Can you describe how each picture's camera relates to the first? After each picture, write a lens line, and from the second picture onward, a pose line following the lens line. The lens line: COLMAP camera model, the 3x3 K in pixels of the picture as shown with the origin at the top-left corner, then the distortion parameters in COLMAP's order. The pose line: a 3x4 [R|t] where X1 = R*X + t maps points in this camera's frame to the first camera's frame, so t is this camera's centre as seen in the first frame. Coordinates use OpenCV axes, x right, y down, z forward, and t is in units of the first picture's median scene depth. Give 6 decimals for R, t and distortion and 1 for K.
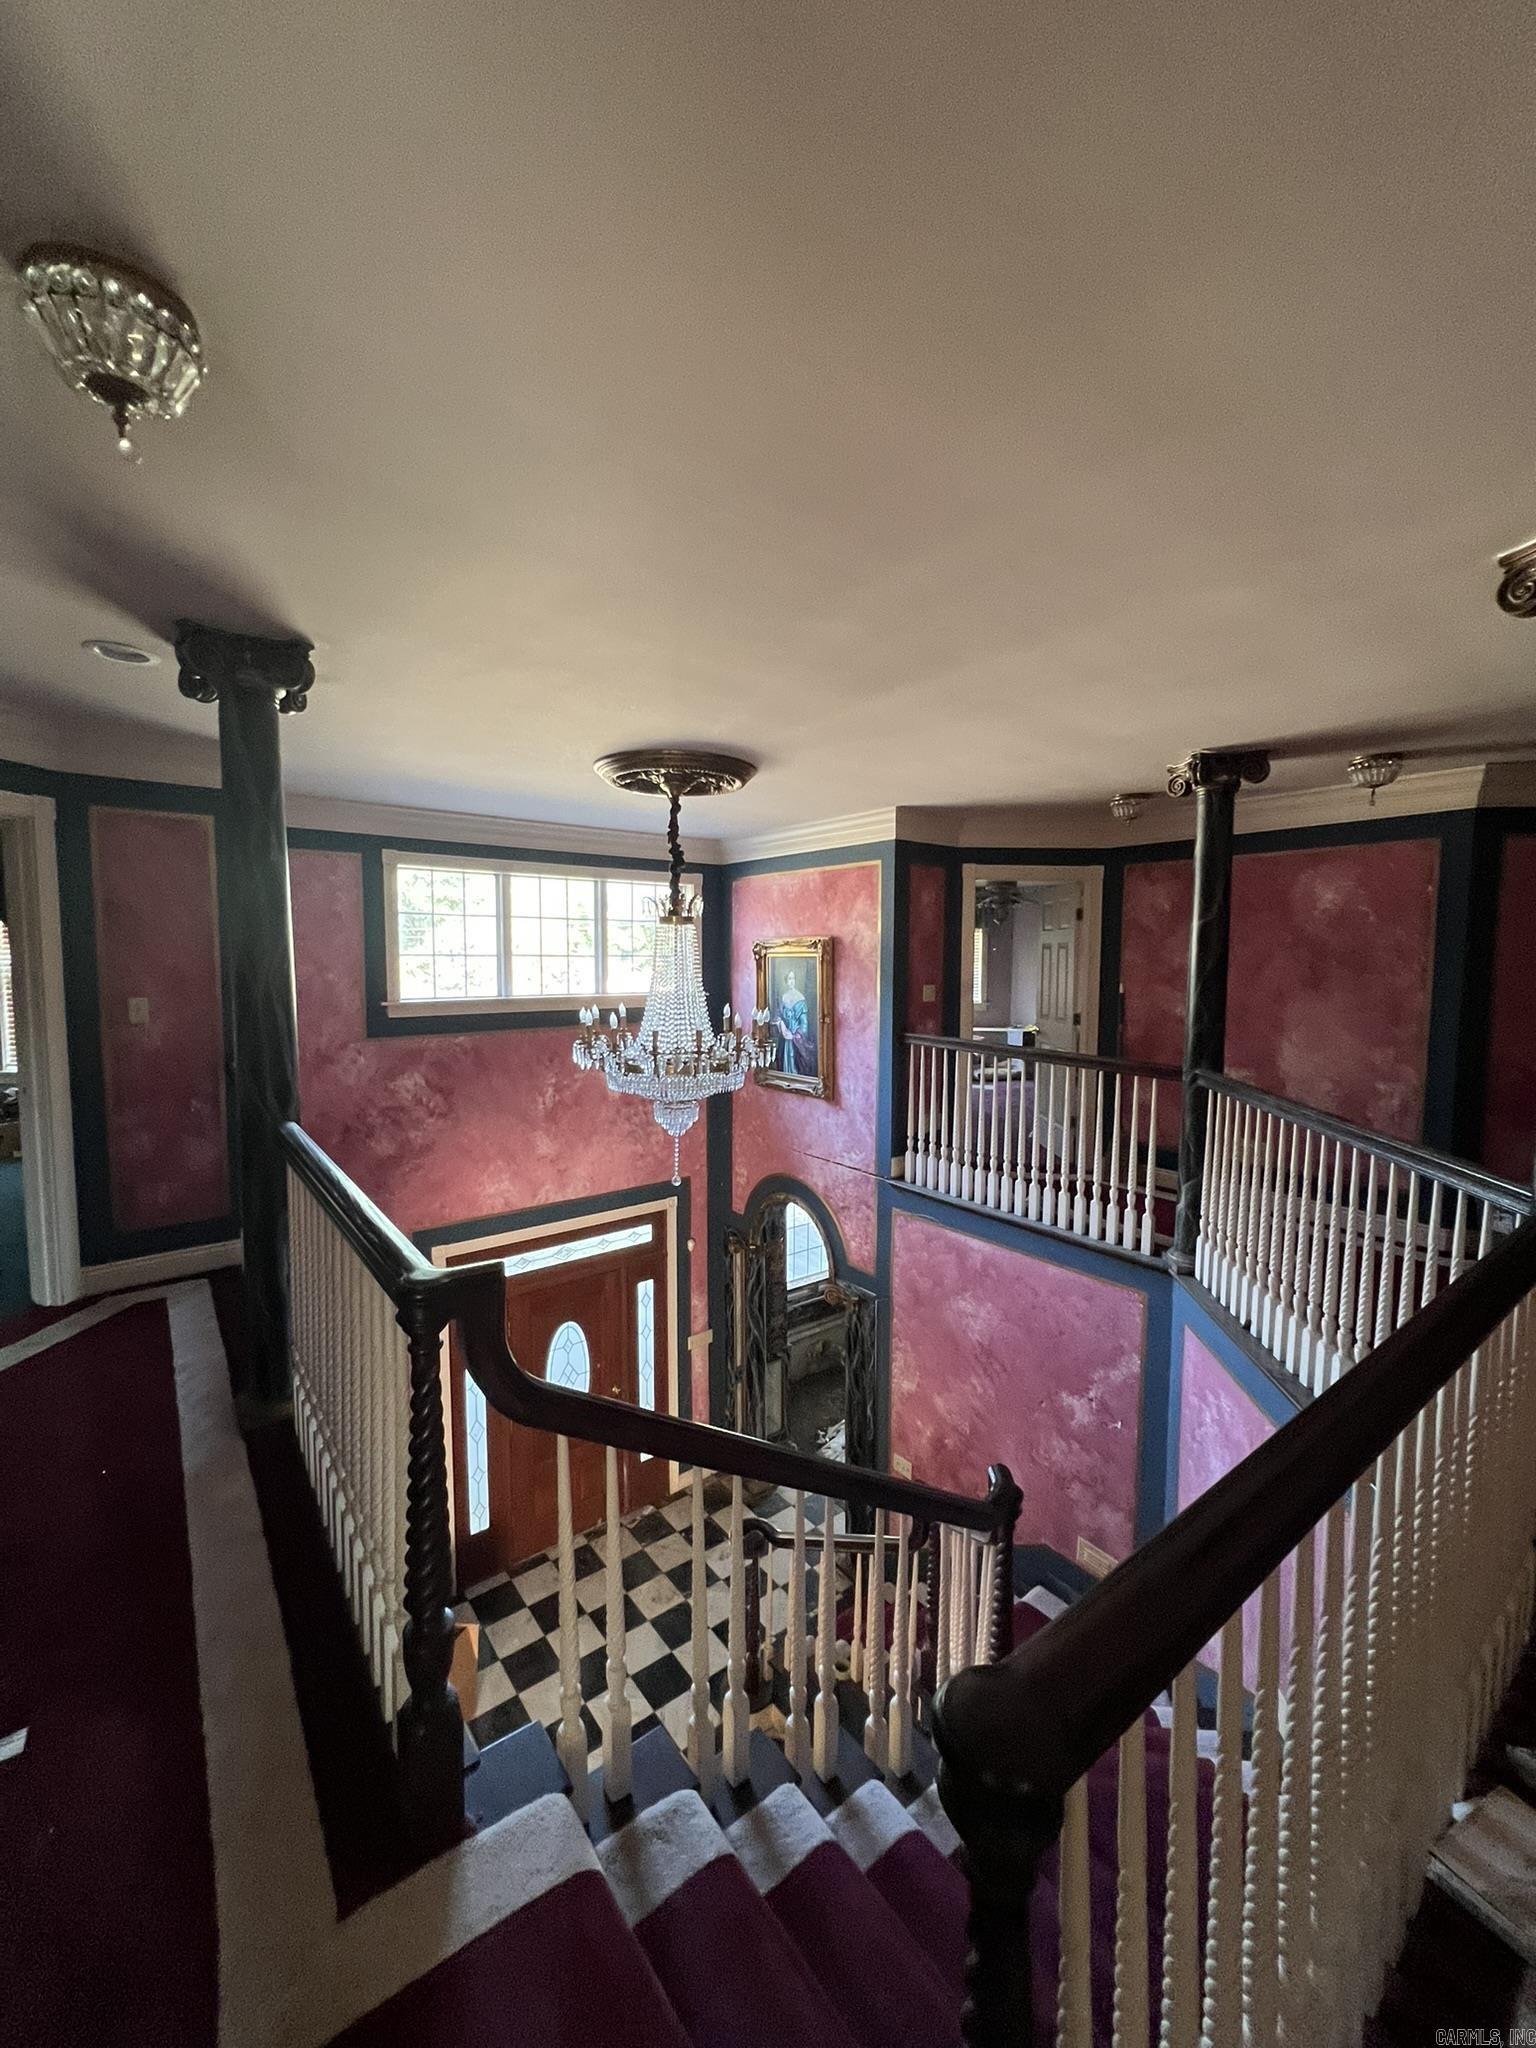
lens RADIAL K [[817.7, 0, 770.3], [0, 817.7, 1017.9], [0, 0, 1]] dist [-0.003757, 0.000129]
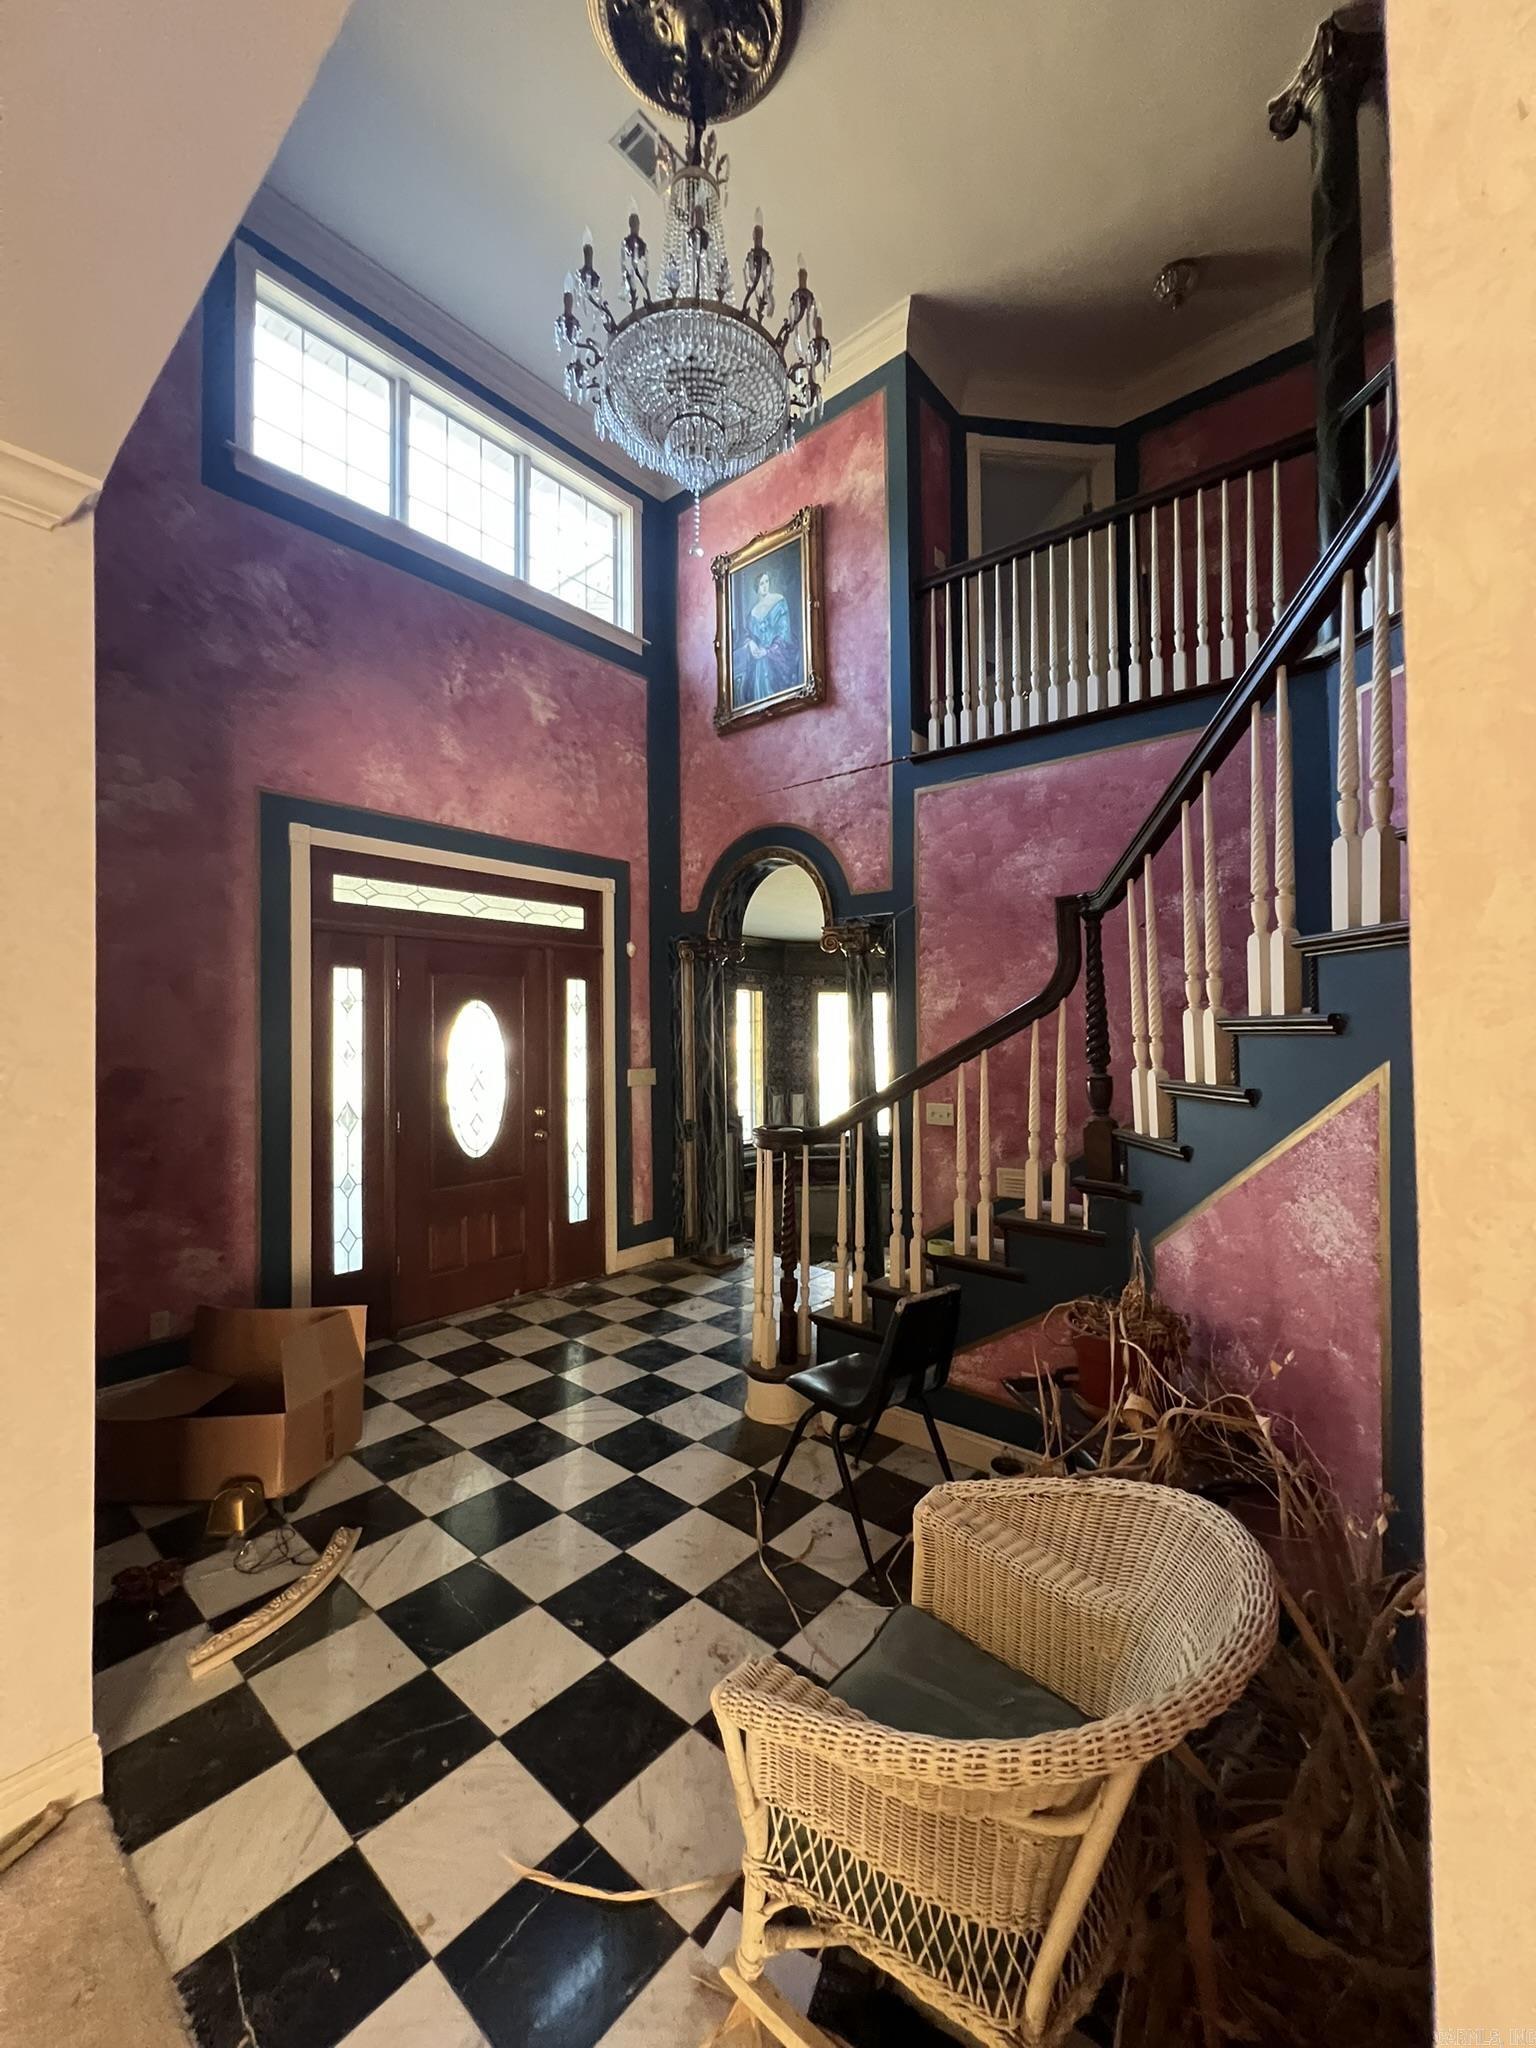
lens RADIAL K [[817.7, 0, 771.6], [0, 817.7, 1026.6], [0, 0, 1]] dist [-0.003757, 0.000129]
pose [[0.978530, -0.008441, 0.205932, -0.148583], [0.027091, 0.995760, -0.087914, 0.497974], [-0.204317, 0.091605, 0.974609, 0.240090]]
